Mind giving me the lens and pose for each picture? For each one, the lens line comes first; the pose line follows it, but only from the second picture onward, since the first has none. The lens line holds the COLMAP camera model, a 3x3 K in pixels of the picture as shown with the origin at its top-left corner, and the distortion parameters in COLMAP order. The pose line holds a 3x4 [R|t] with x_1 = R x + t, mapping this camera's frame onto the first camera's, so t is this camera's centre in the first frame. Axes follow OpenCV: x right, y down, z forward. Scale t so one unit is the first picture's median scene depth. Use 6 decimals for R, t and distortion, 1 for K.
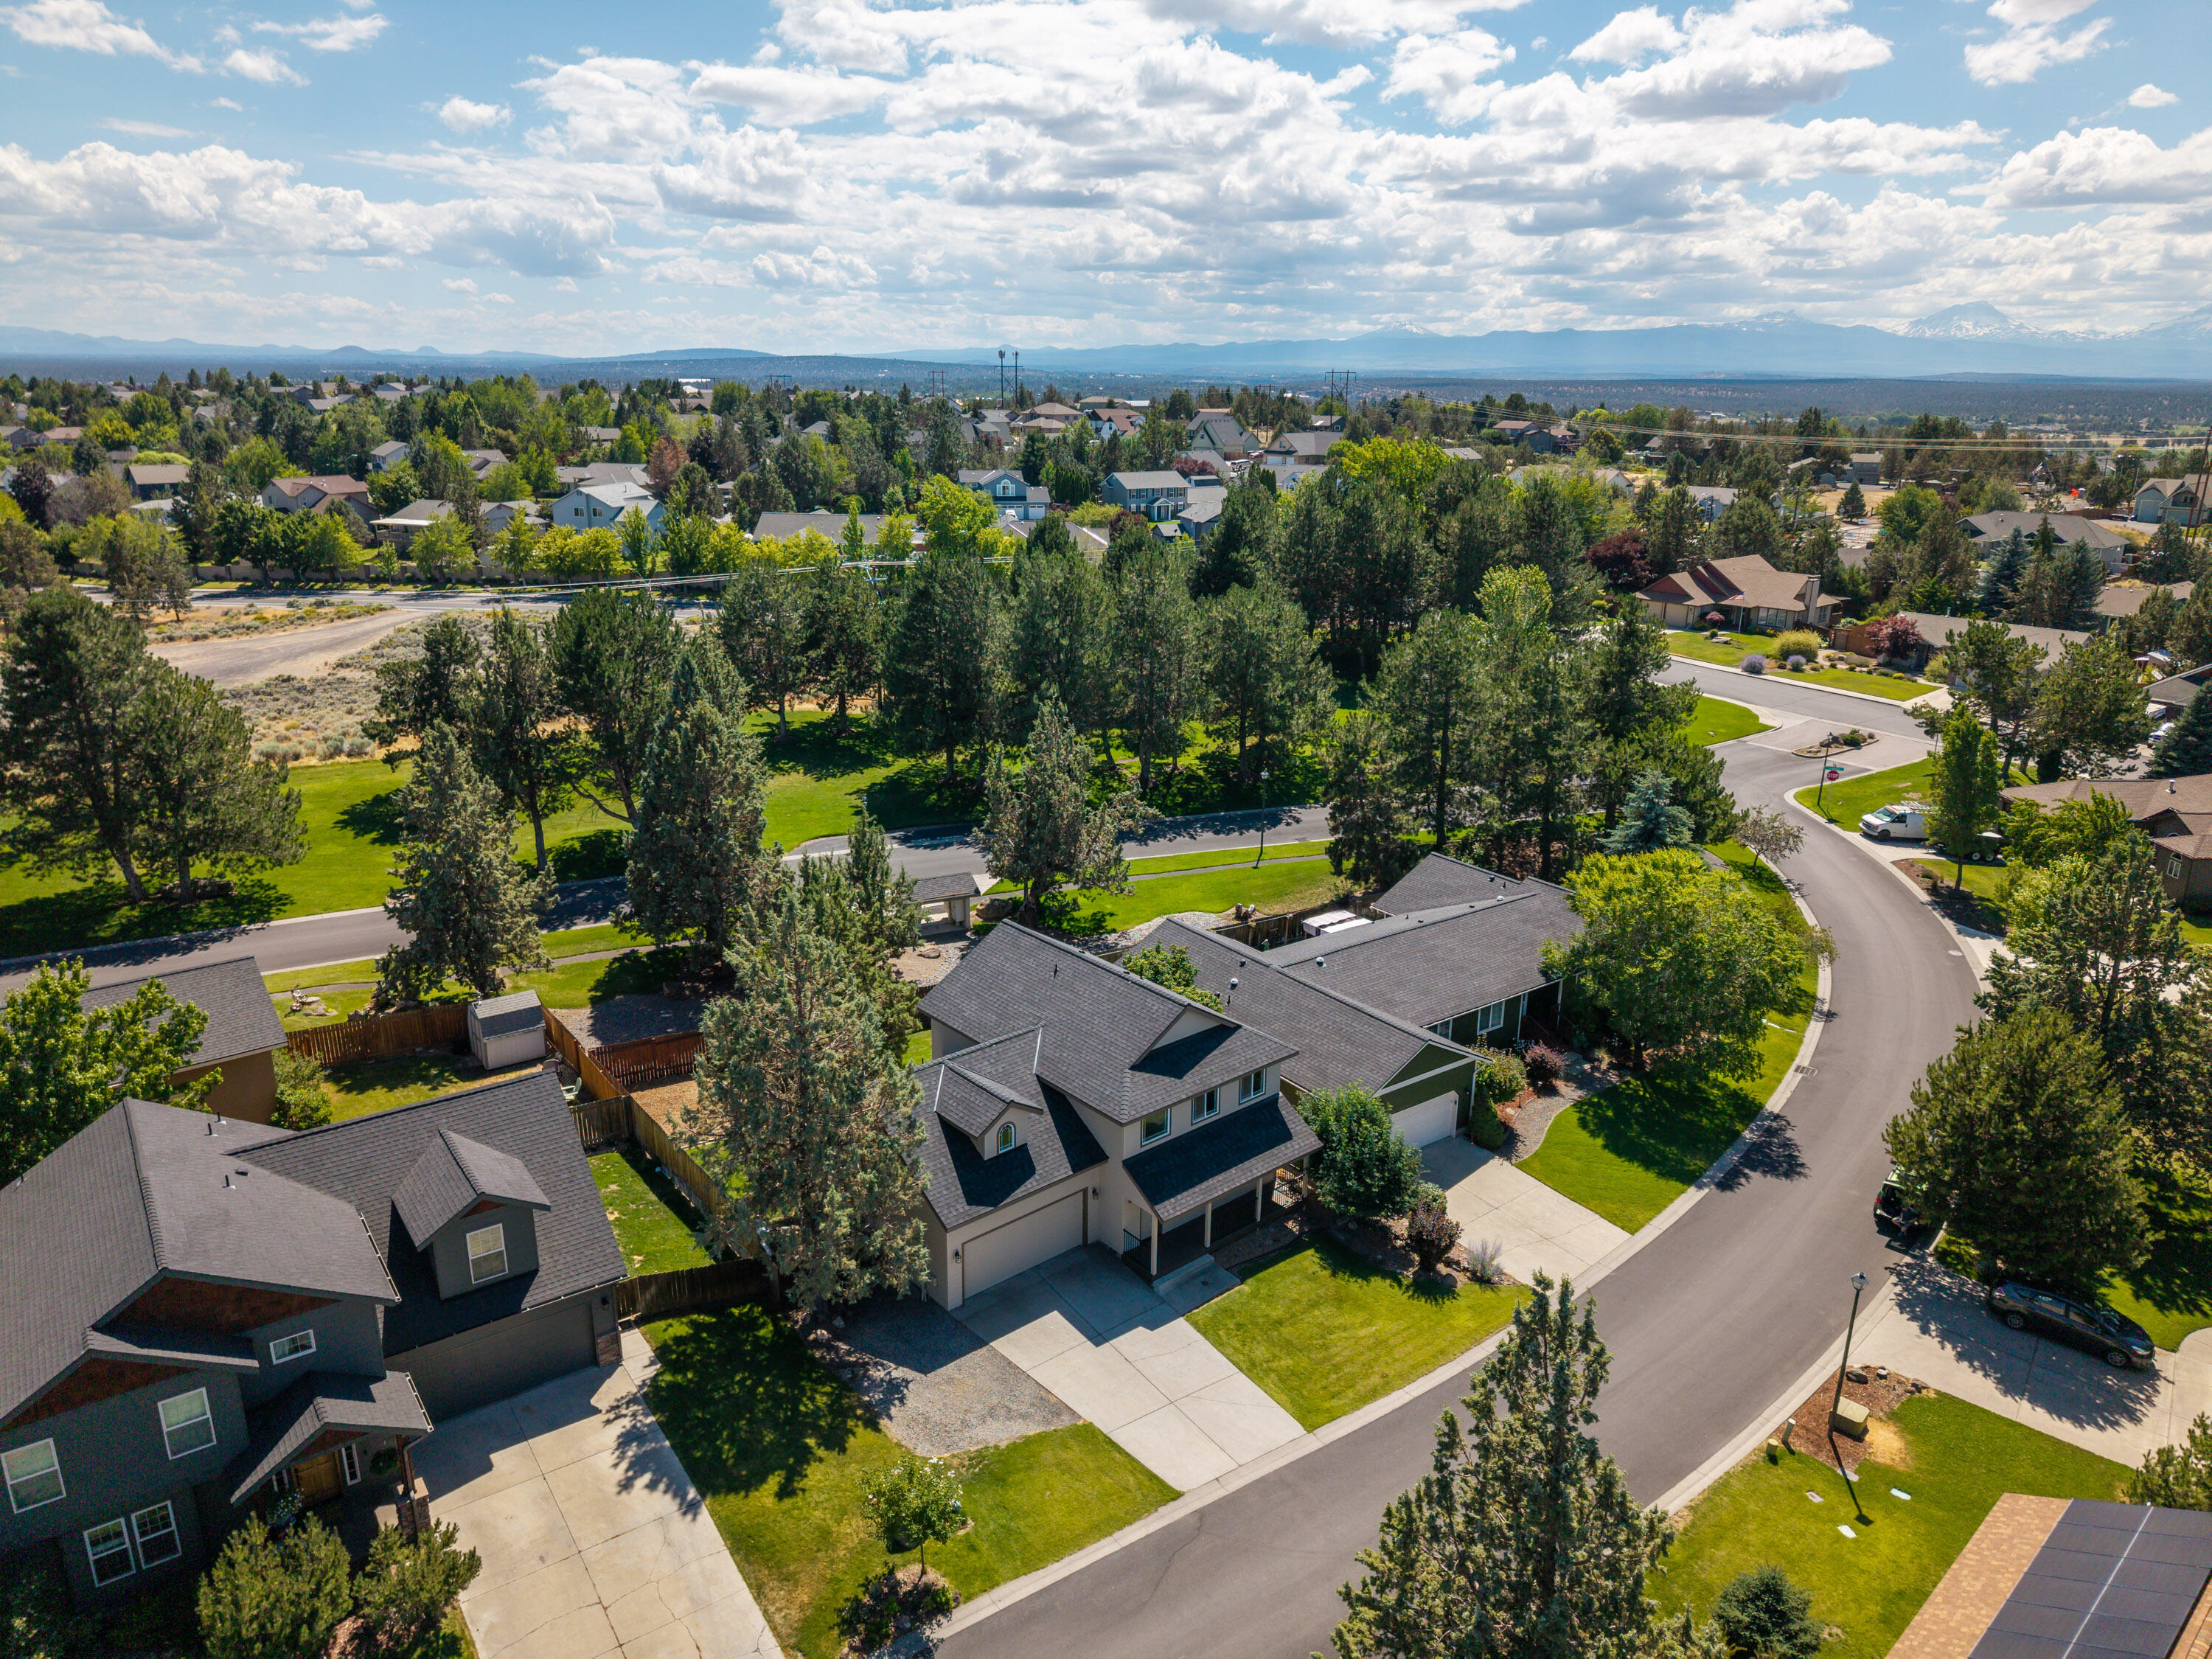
lens RADIAL K [[1440.8, 0, 1108.1], [0, 1440.8, 858.7], [0, 0, 1]] dist [0.002028, 0.002348]
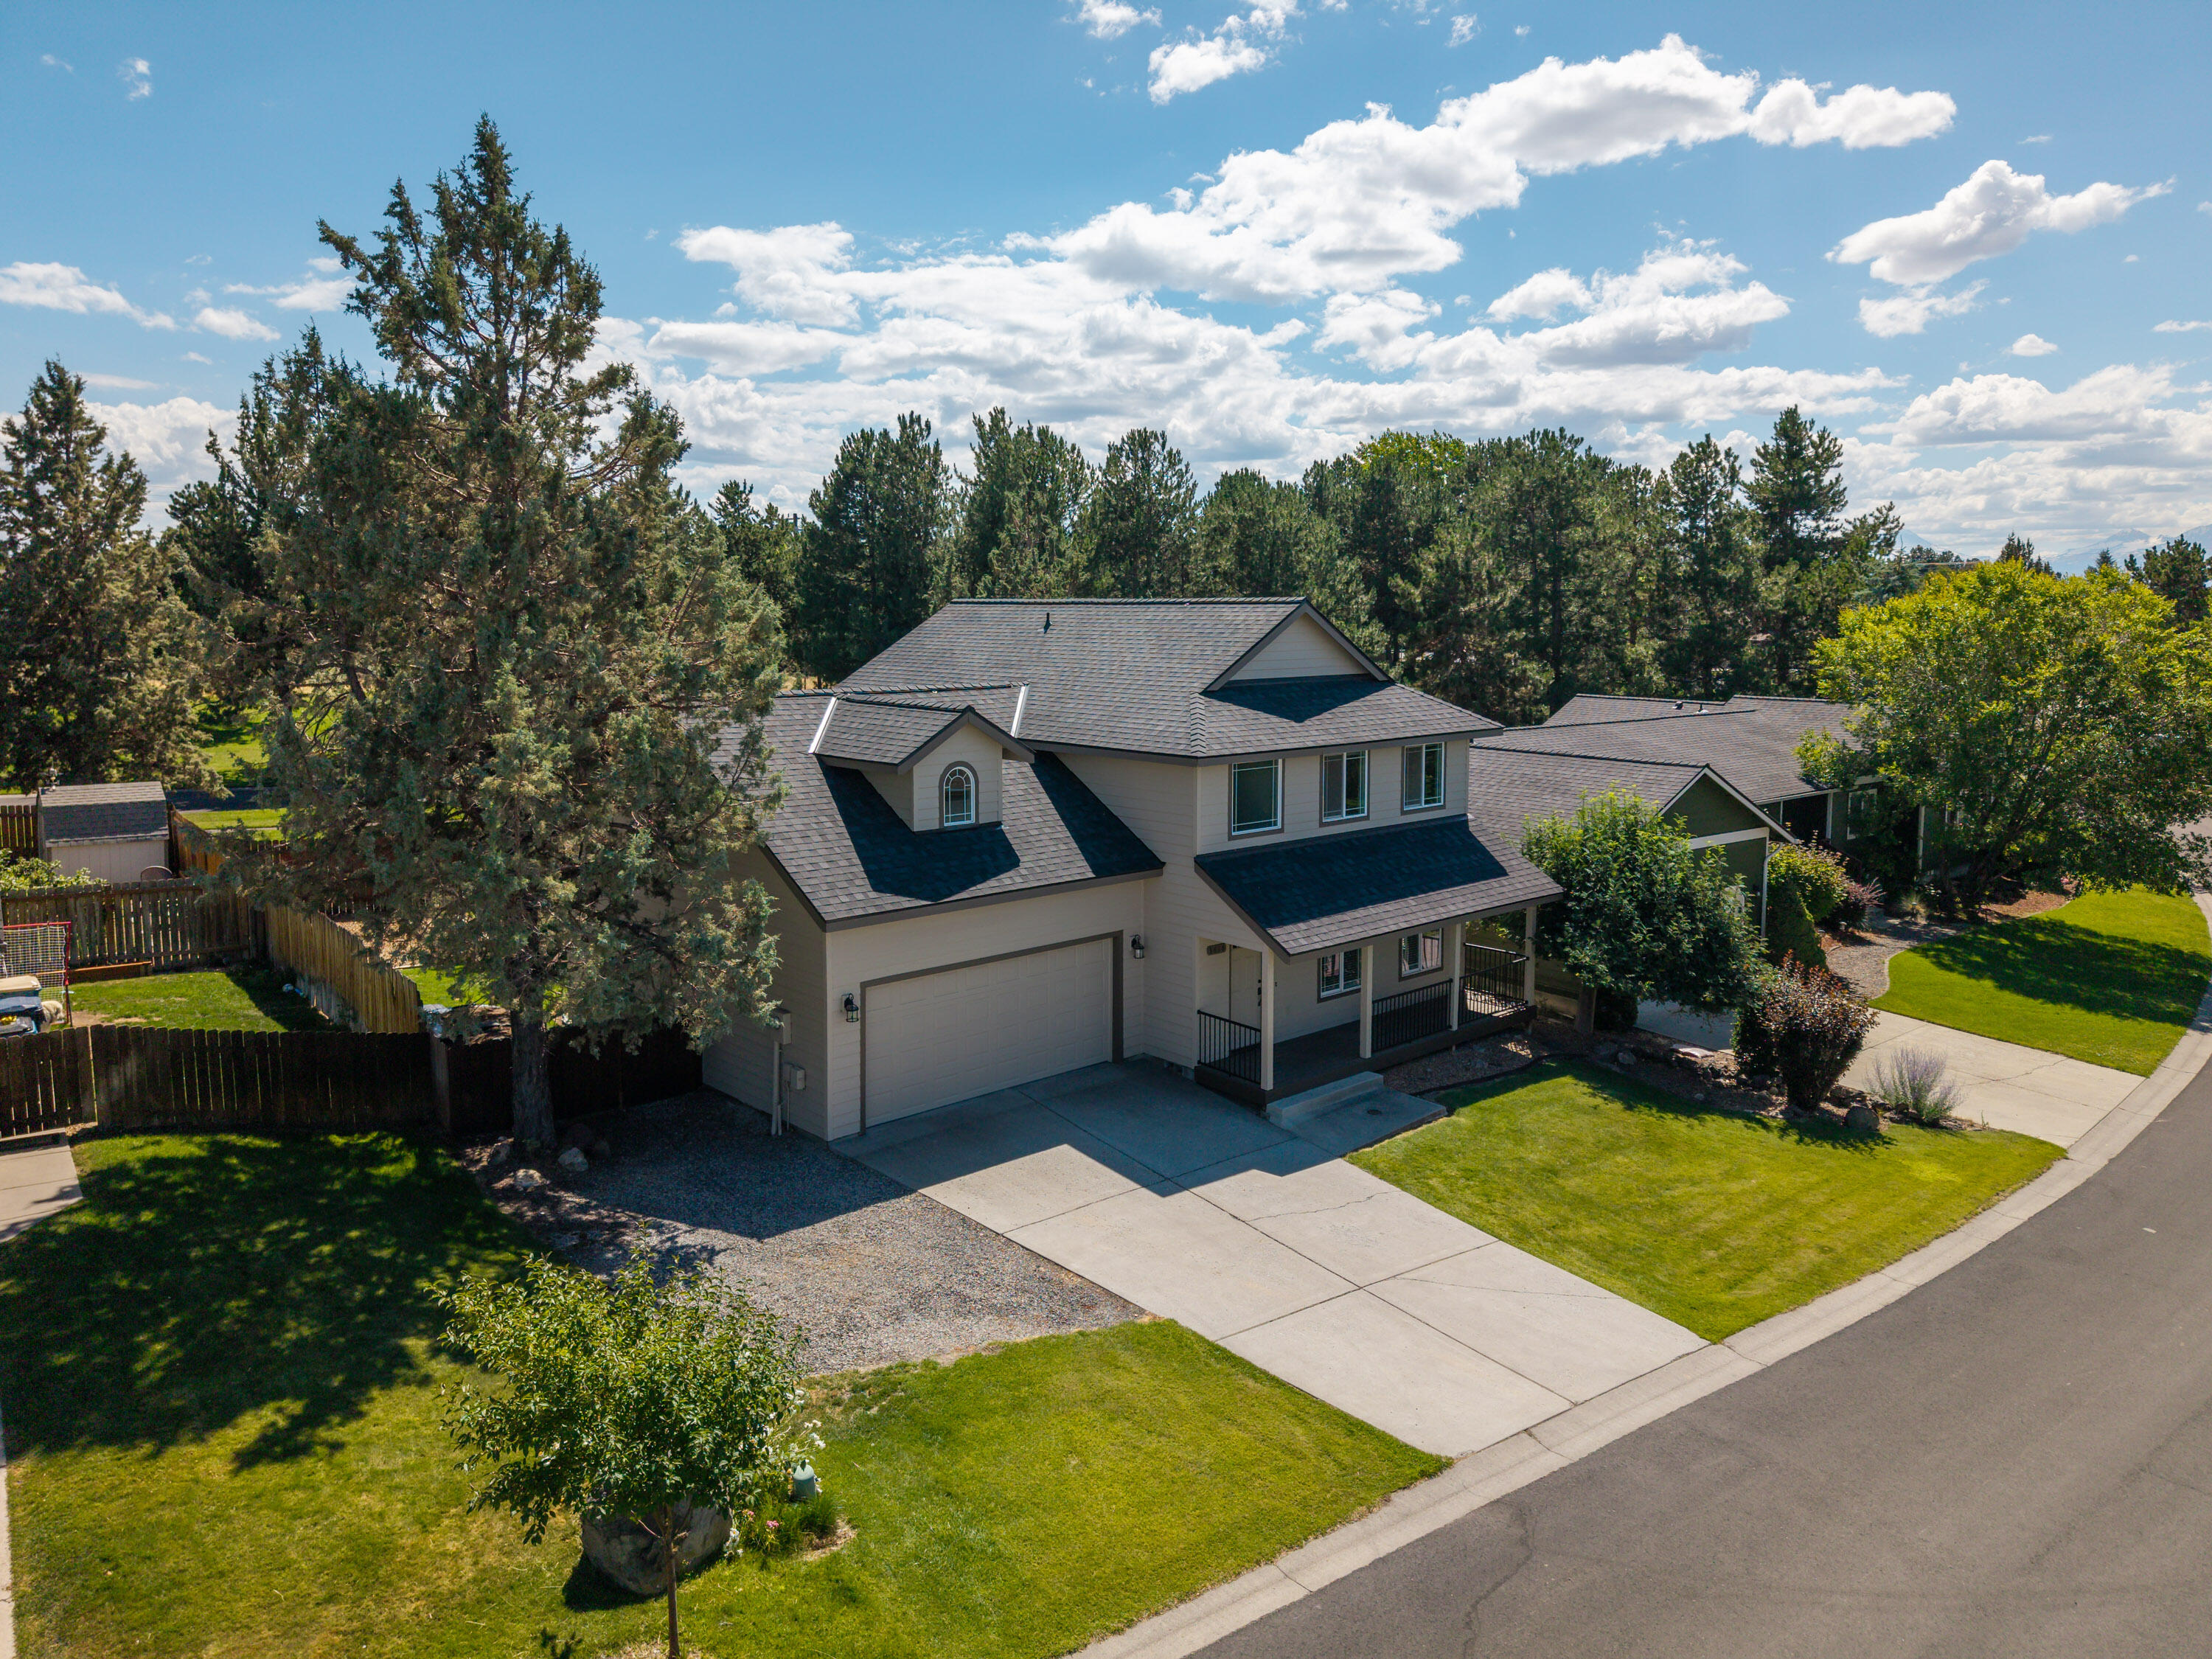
lens RADIAL K [[1487.0, 0, 1108.1], [0, 1487.0, 818.8], [0, 0, 1]] dist [0.021586, -0.016689]
pose [[0.999429, -0.010172, 0.032224, -0.016961], [0.015803, 0.983602, -0.179658, 0.136542], [-0.029868, 0.180064, 0.983201, 0.238277]]
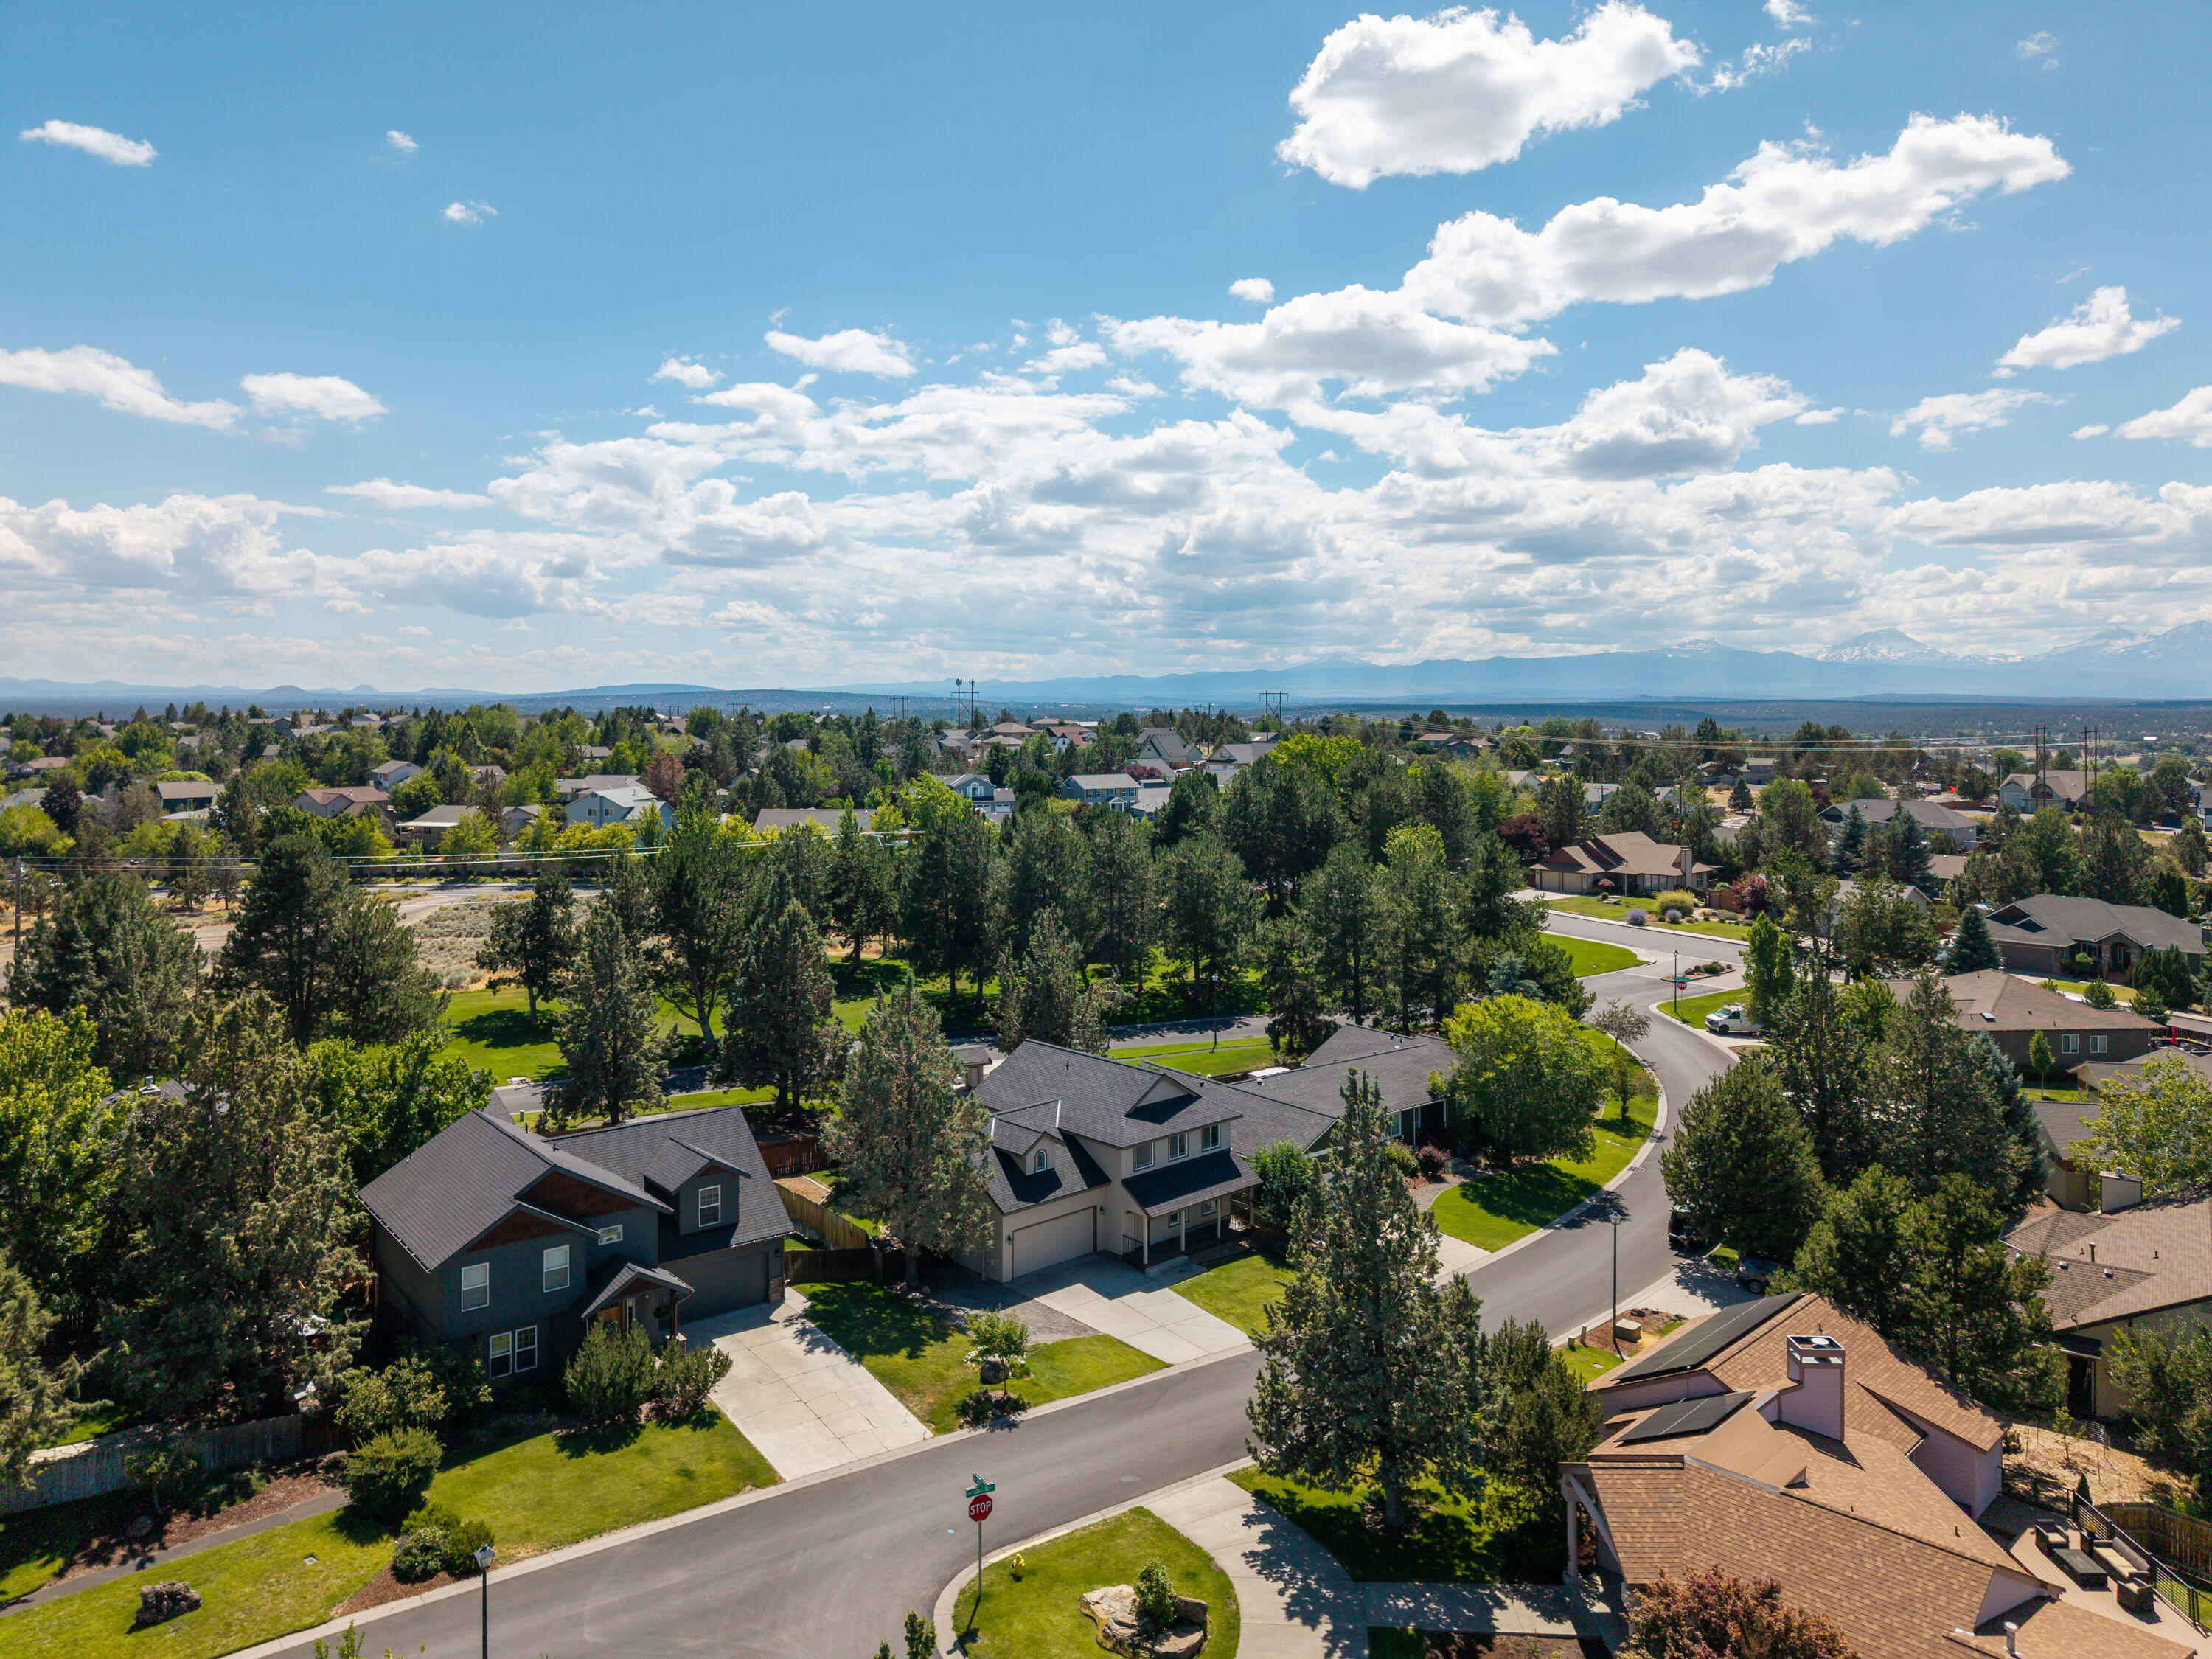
lens RADIAL K [[1505.8, 0, 1104.7], [0, 1505.8, 737.3], [0, 0, 1]] dist [0.015122, -0.005439]
pose [[0.999307, -0.011857, 0.035284, -0.025774], [0.021807, 0.954690, -0.296802, 0.111188], [-0.030166, 0.297366, 0.954287, -0.263921]]
